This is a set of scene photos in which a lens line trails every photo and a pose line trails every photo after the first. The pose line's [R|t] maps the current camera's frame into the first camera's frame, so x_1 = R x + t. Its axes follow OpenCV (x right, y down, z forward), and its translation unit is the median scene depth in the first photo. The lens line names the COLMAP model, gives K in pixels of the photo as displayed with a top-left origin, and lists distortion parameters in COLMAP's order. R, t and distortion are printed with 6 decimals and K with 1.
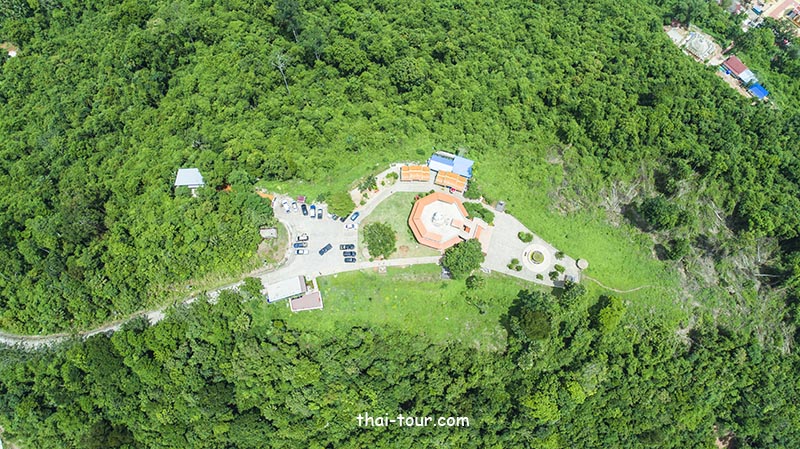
lens RADIAL K [[532.0, 0, 400.2], [0, 532.0, 228.2], [0, 0, 1]] dist [-0.005252, 0.002339]
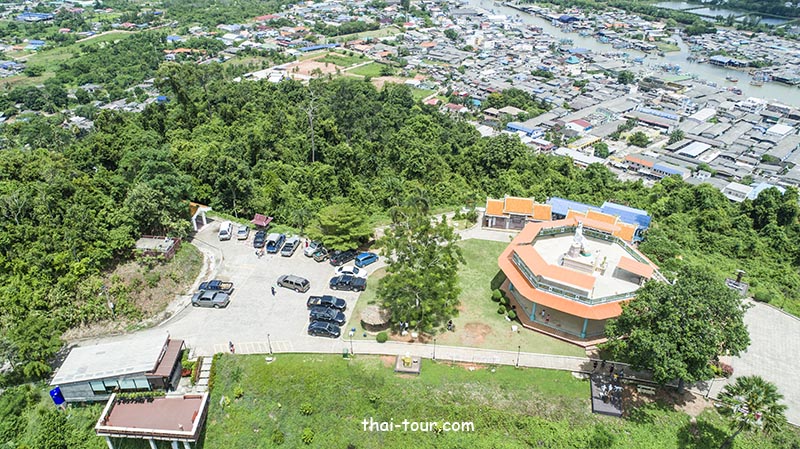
lens RADIAL K [[532.0, 0, 403.2], [0, 532.0, 227.6], [0, 0, 1]] dist [-0.005252, 0.002339]
pose [[0.980346, 0.108955, -0.164468, 0.009562], [-0.190299, 0.742118, -0.642688, 0.225930], [0.052031, 0.661355, 0.748267, 0.679585]]
